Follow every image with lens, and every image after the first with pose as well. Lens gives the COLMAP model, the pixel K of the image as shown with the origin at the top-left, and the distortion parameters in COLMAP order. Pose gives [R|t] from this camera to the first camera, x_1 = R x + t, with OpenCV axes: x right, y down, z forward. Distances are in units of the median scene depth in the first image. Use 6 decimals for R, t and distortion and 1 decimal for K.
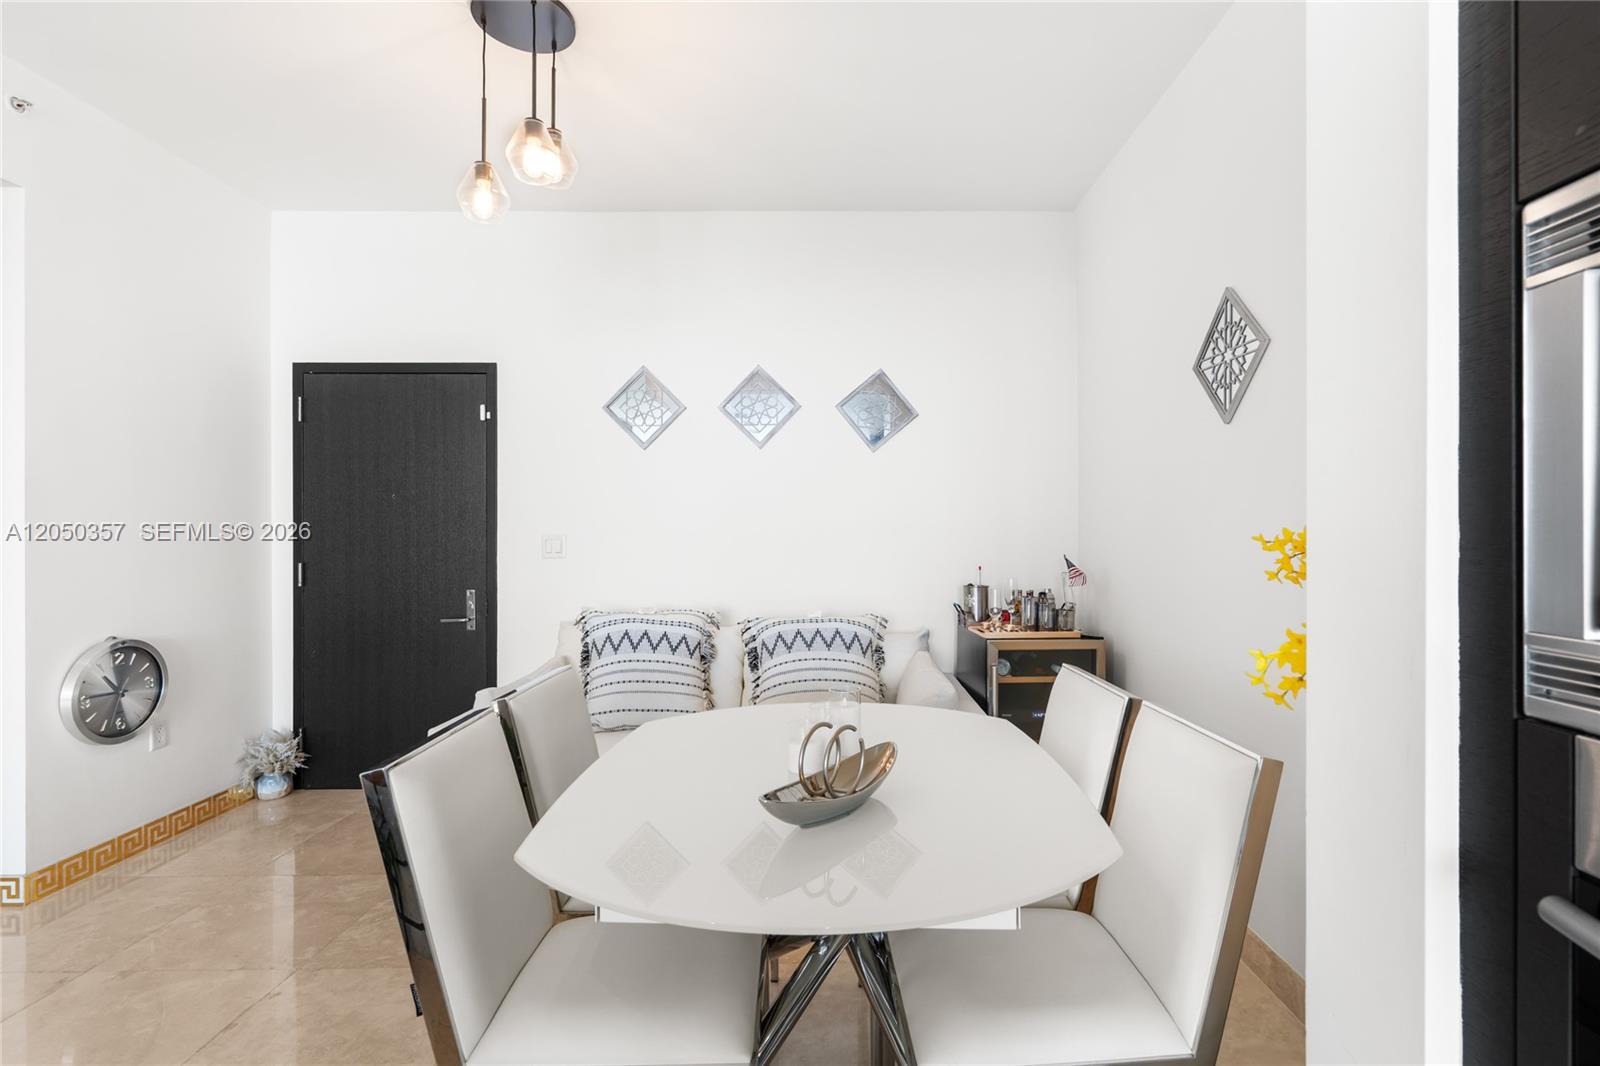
lens RADIAL K [[725.0, 0, 838.4], [0, 725.0, 539.4], [0, 0, 1]] dist [-0.008637, 0.004089]
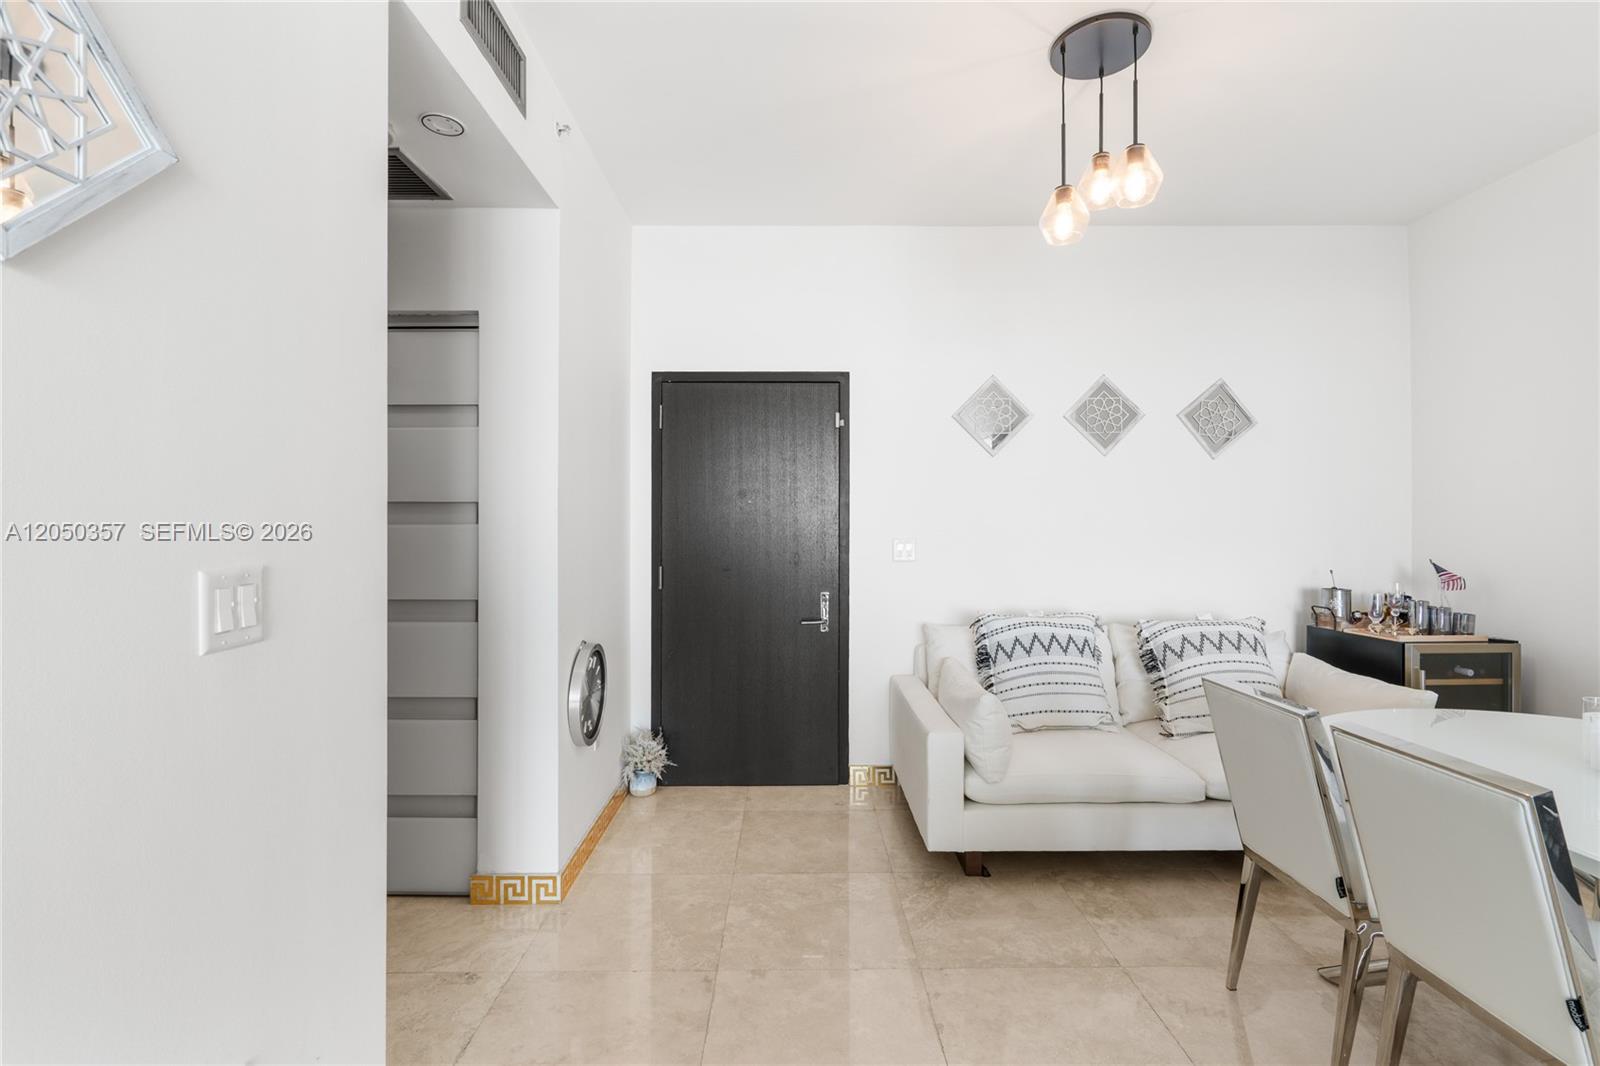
lens RADIAL K [[725.0, 0, 804.0], [0, 725.0, 529.6], [0, 0, 1]] dist [-0.008637, 0.004089]
pose [[1.000000, 0.000688, 0.000412, -0.615211], [-0.000682, 0.999923, -0.012419, -0.008738], [-0.000420, 0.012419, 0.999923, -0.027196]]
